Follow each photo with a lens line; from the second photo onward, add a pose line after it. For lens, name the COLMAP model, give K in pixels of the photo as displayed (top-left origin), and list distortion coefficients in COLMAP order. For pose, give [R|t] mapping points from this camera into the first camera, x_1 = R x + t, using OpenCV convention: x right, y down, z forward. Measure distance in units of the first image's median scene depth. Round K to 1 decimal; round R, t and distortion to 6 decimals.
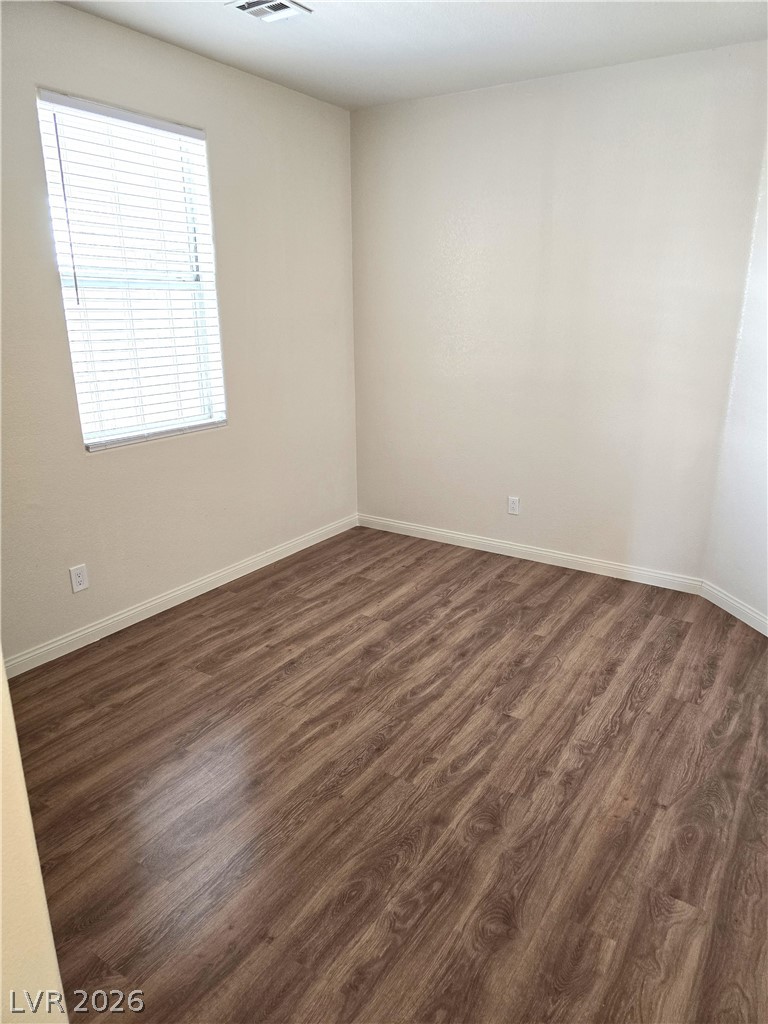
lens RADIAL K [[691.8, 0, 401.8], [0, 691.8, 509.4], [0, 0, 1]] dist [0.054856, -0.045012]
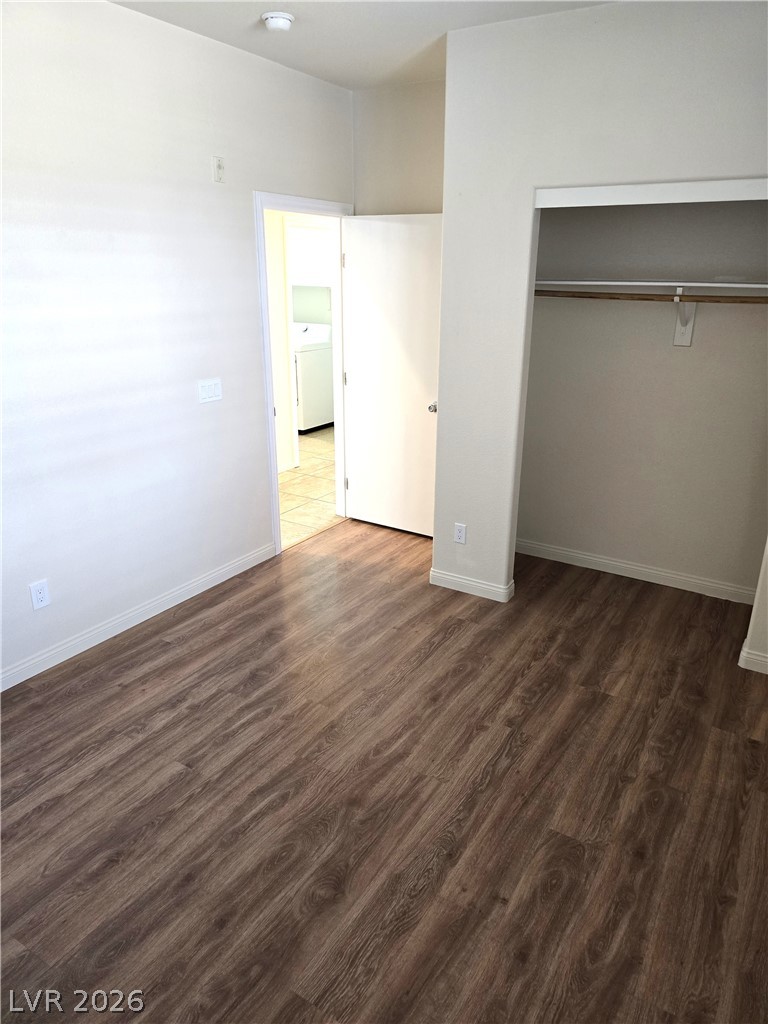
lens RADIAL K [[691.8, 0, 401.8], [0, 691.8, 509.4], [0, 0, 1]] dist [0.054856, -0.045012]
pose [[-0.999780, -0.006312, -0.019987, -0.119810], [-0.016840, 0.809660, 0.586658, -0.575337], [0.012479, 0.586866, -0.809588, 1.716066]]
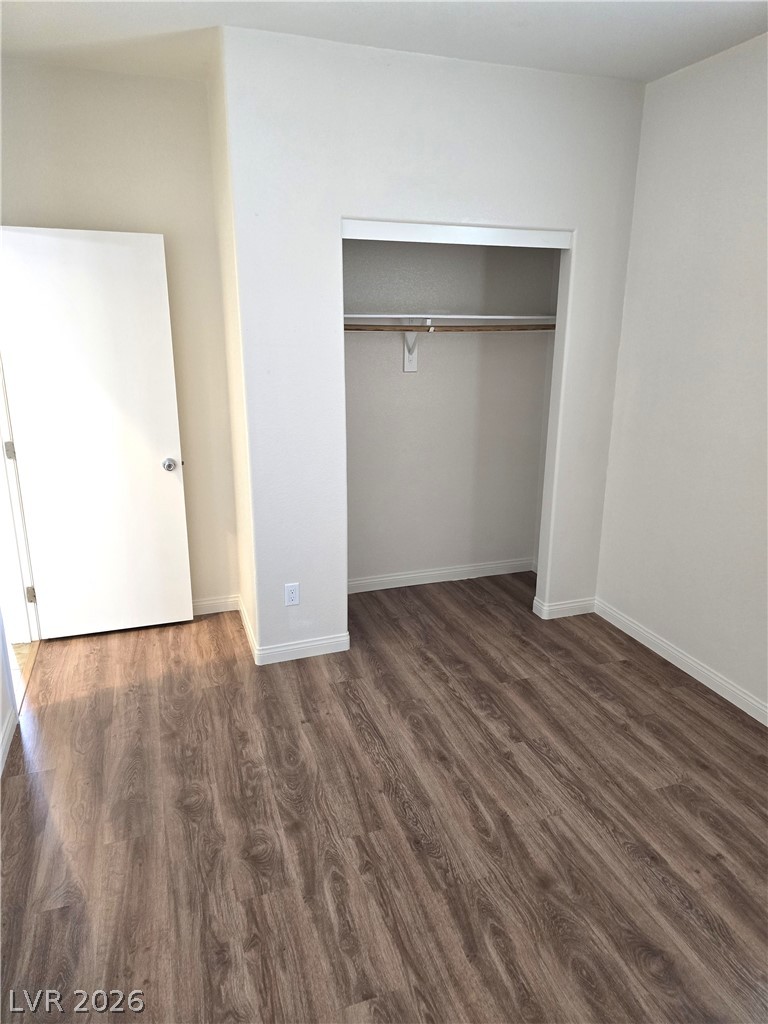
lens RADIAL K [[691.8, 0, 401.8], [0, 691.8, 509.4], [0, 0, 1]] dist [0.054856, -0.045012]
pose [[-0.612262, 0.209866, -0.762294, 0.586136], [-0.234439, 0.872584, 0.428527, -0.416692], [0.755099, 0.441082, -0.485050, 1.261449]]
